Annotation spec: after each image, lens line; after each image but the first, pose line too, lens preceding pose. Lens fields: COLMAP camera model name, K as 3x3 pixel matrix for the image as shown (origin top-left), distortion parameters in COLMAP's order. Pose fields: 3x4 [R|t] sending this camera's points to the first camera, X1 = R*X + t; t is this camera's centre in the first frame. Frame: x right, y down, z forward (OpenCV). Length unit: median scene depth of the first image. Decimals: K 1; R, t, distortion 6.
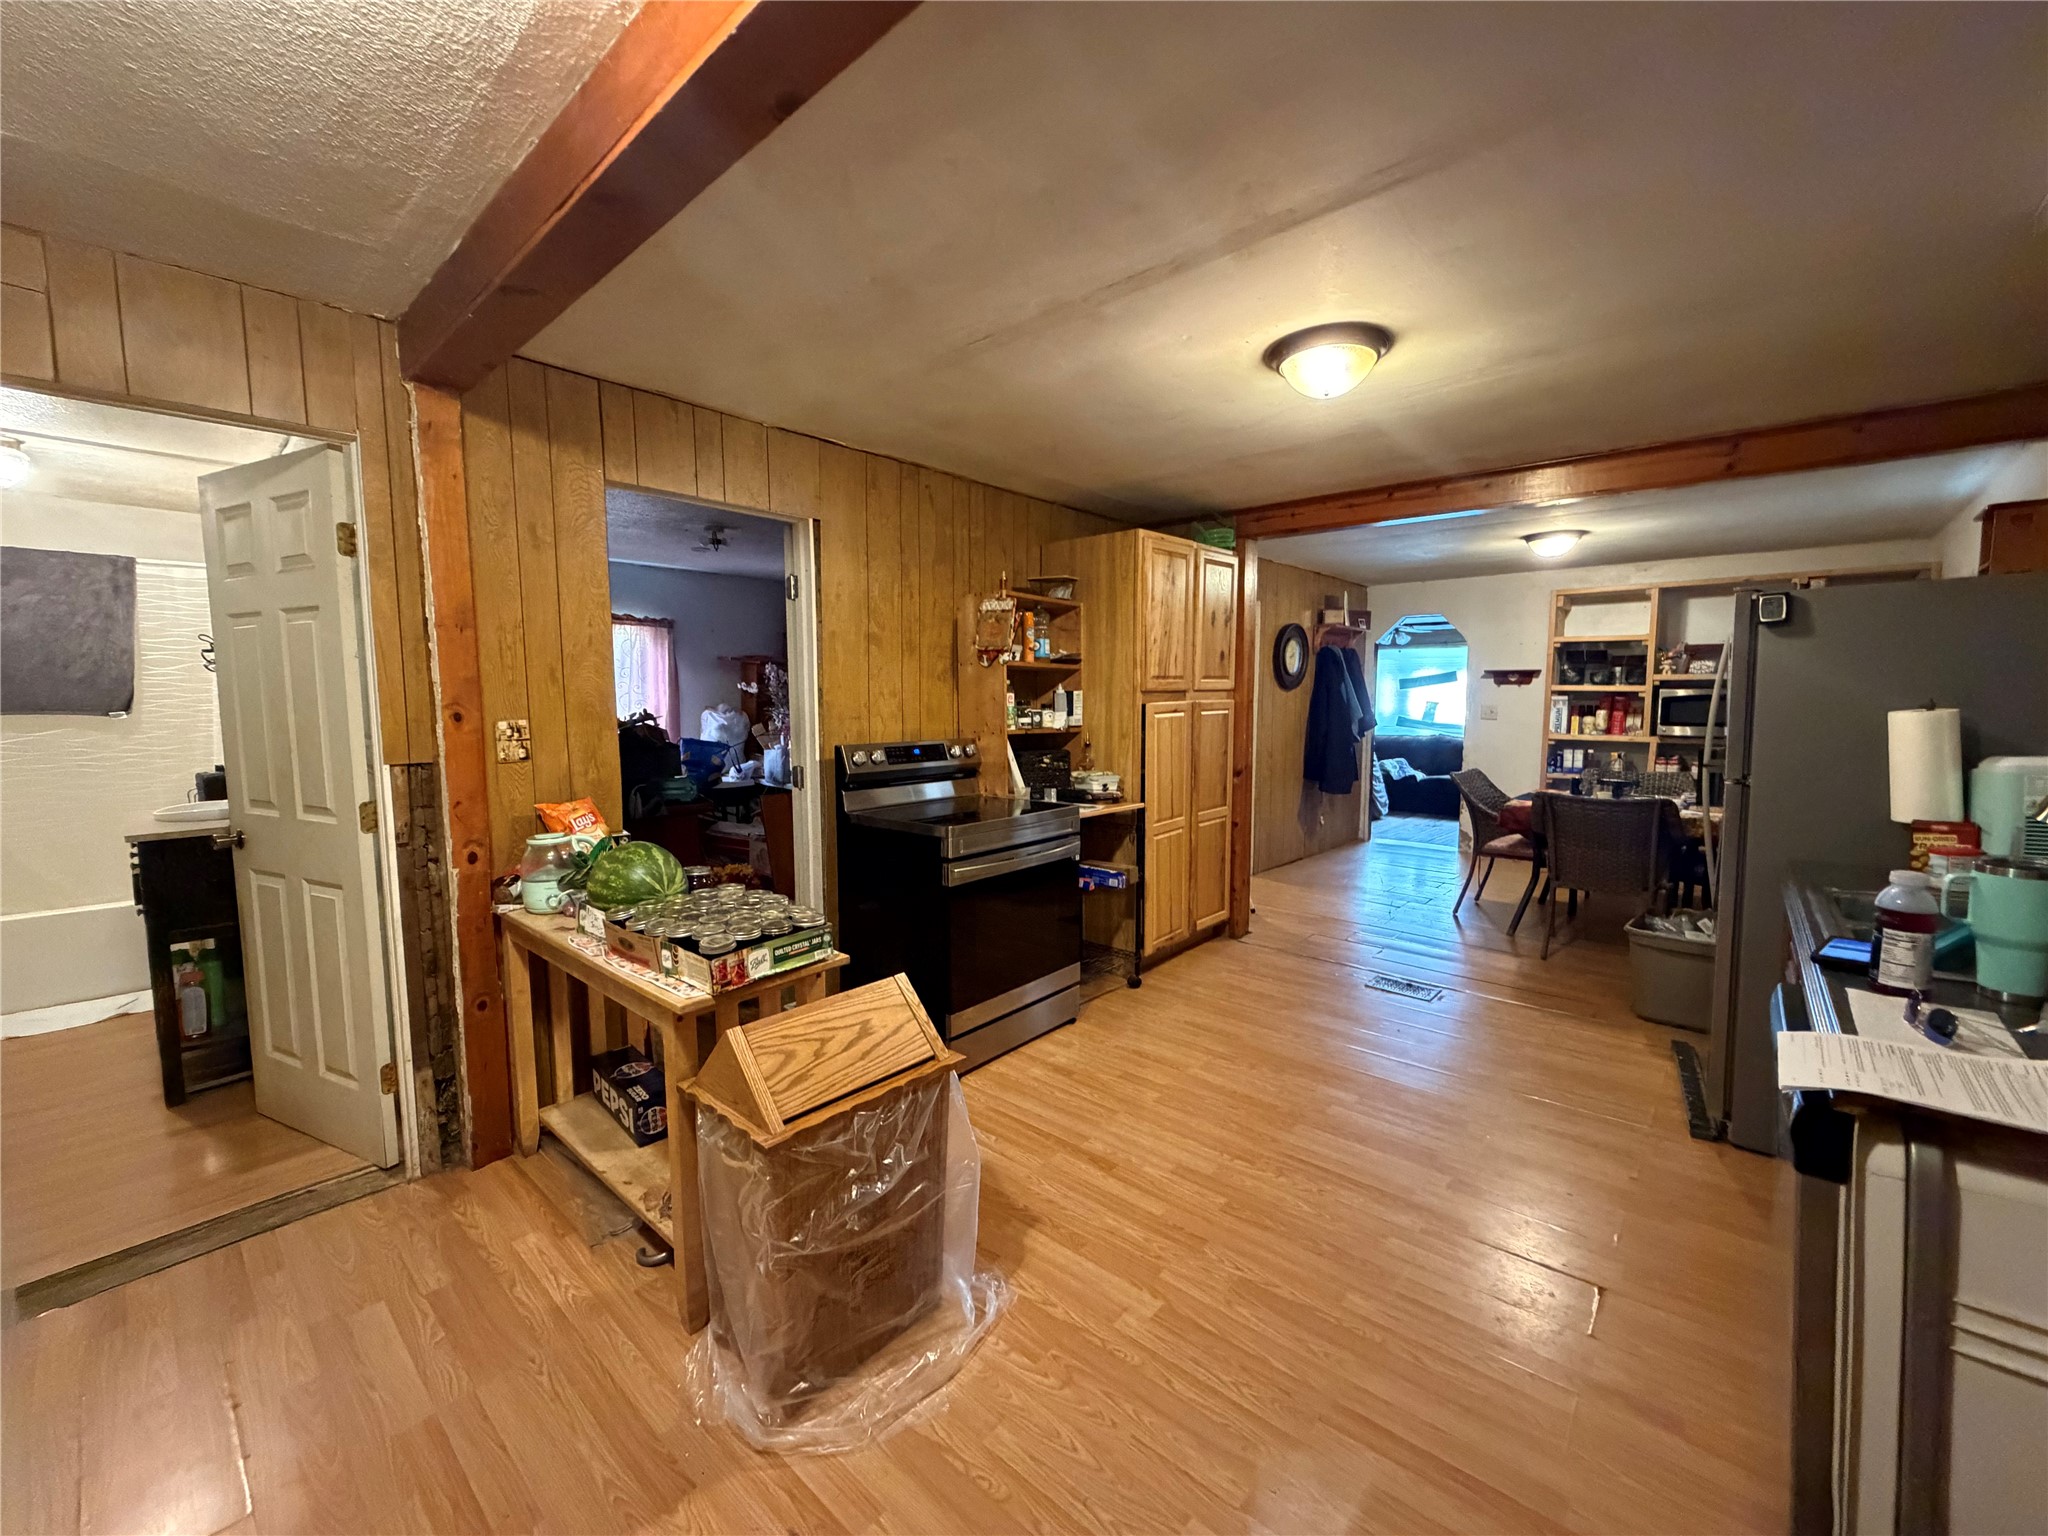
lens RADIAL K [[815.9, 0, 1024.8], [0, 815.9, 763.1], [0, 0, 1]] dist [-0.000034, 0.000008]
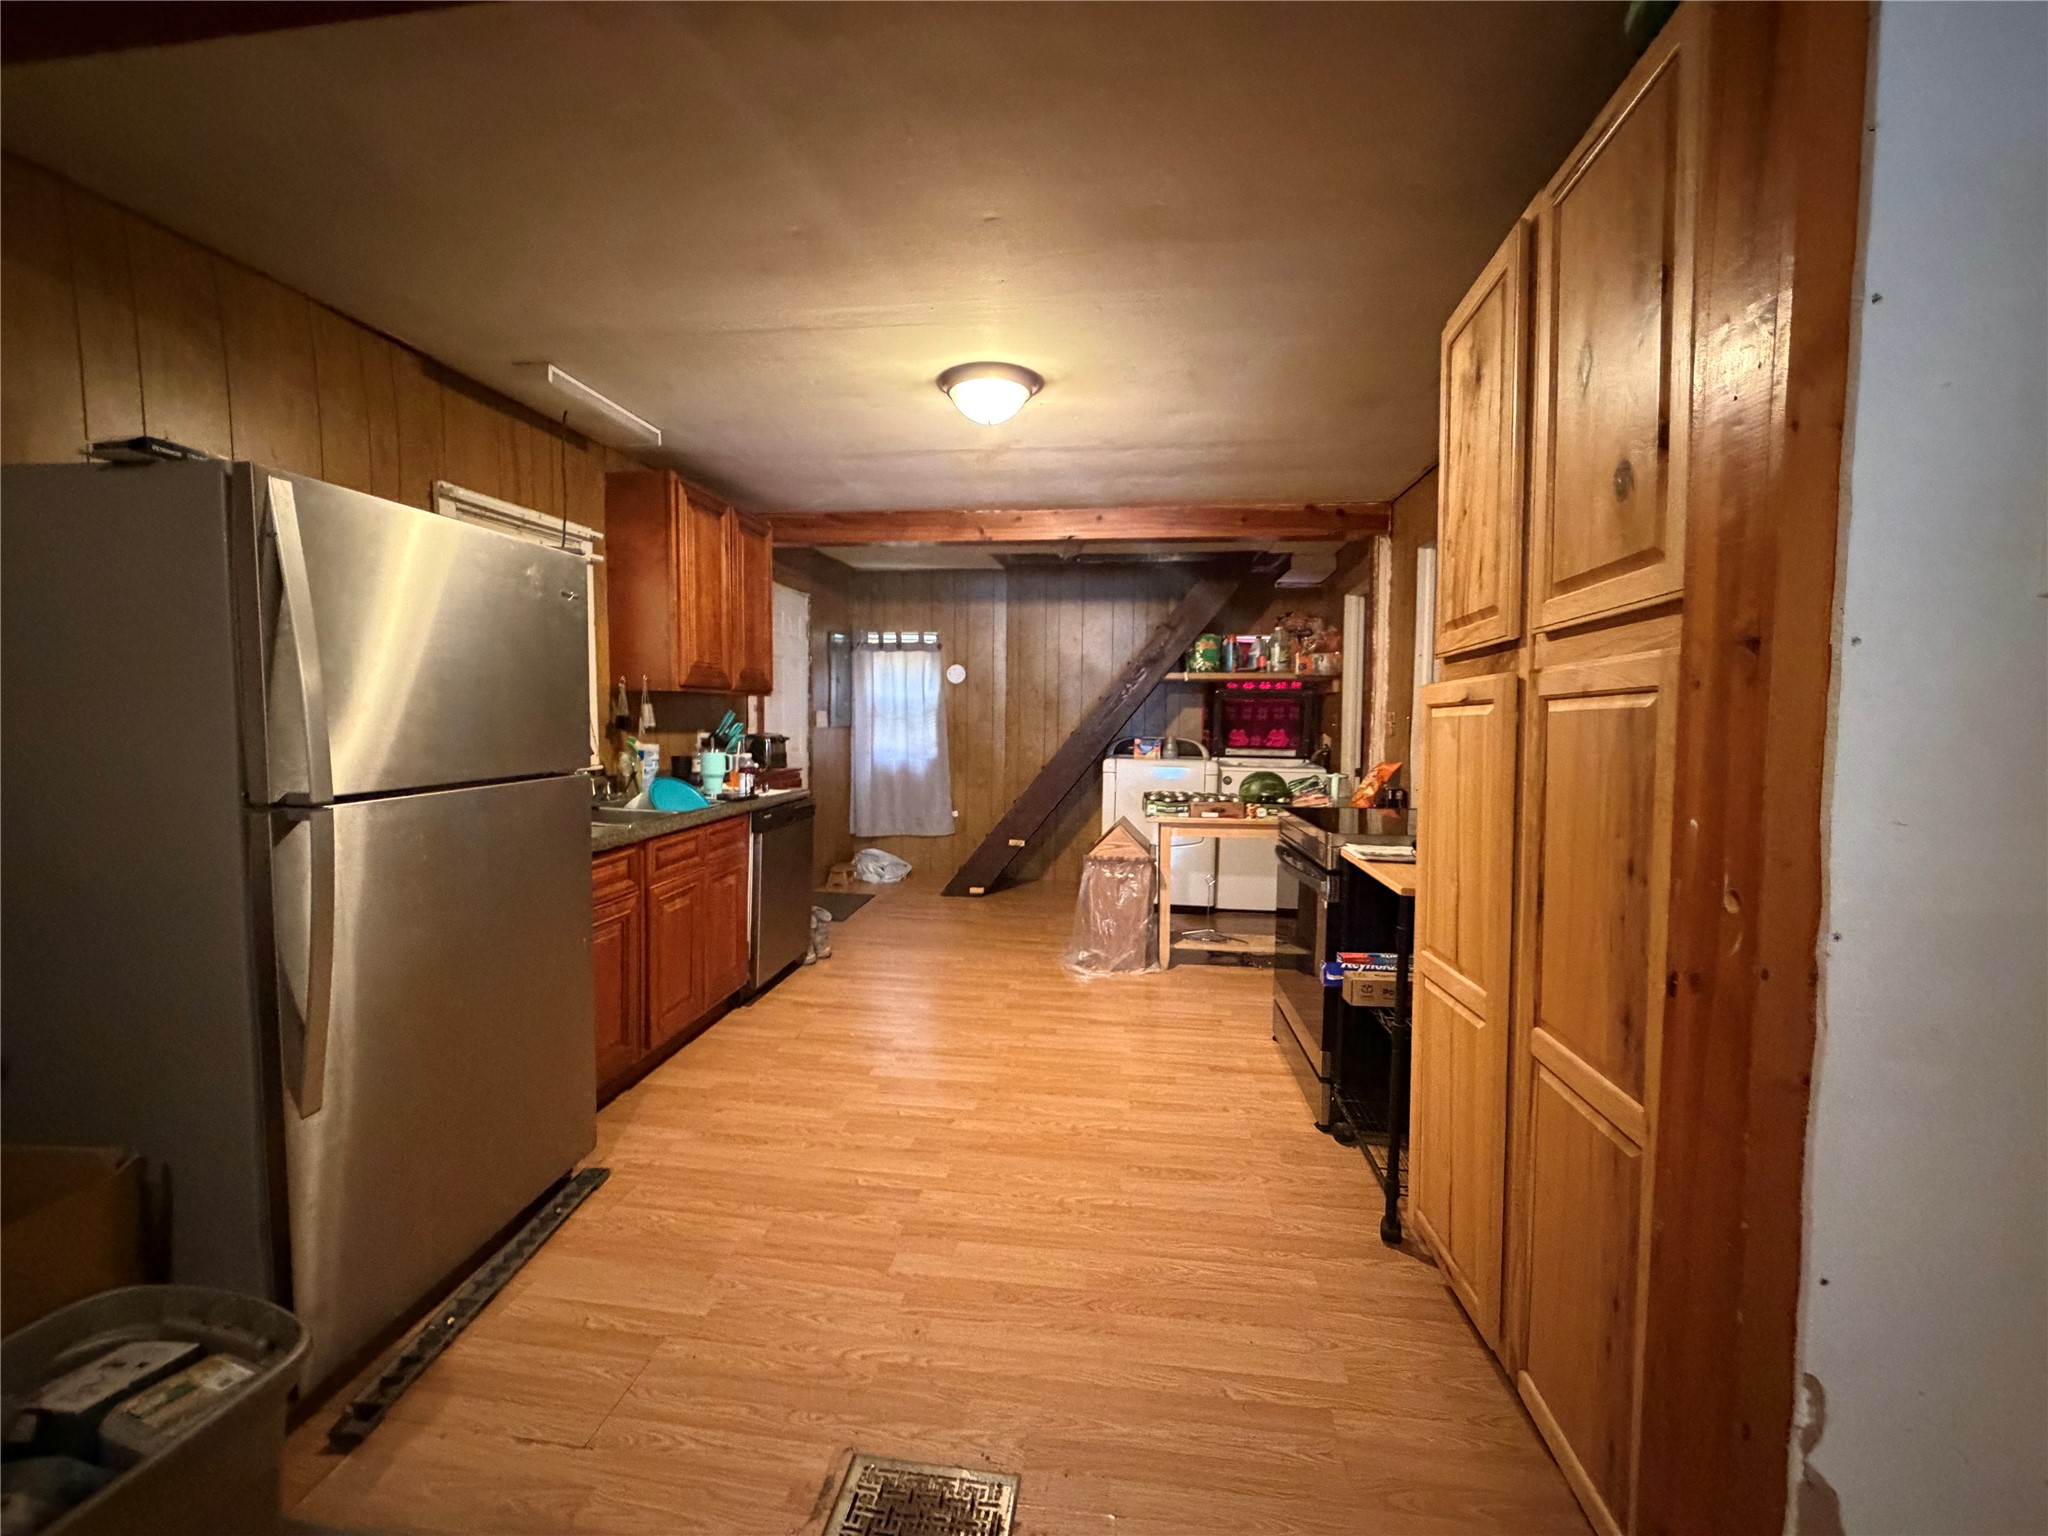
lens RADIAL K [[815.9, 0, 1024.4], [0, 815.9, 759.0], [0, 0, 1]] dist [-0.000034, 0.000008]
pose [[-0.829955, 0.029358, -0.557058, 0.836680], [-0.046104, 0.991588, 0.120948, -0.109569], [0.555922, 0.126064, -0.821619, 1.738503]]
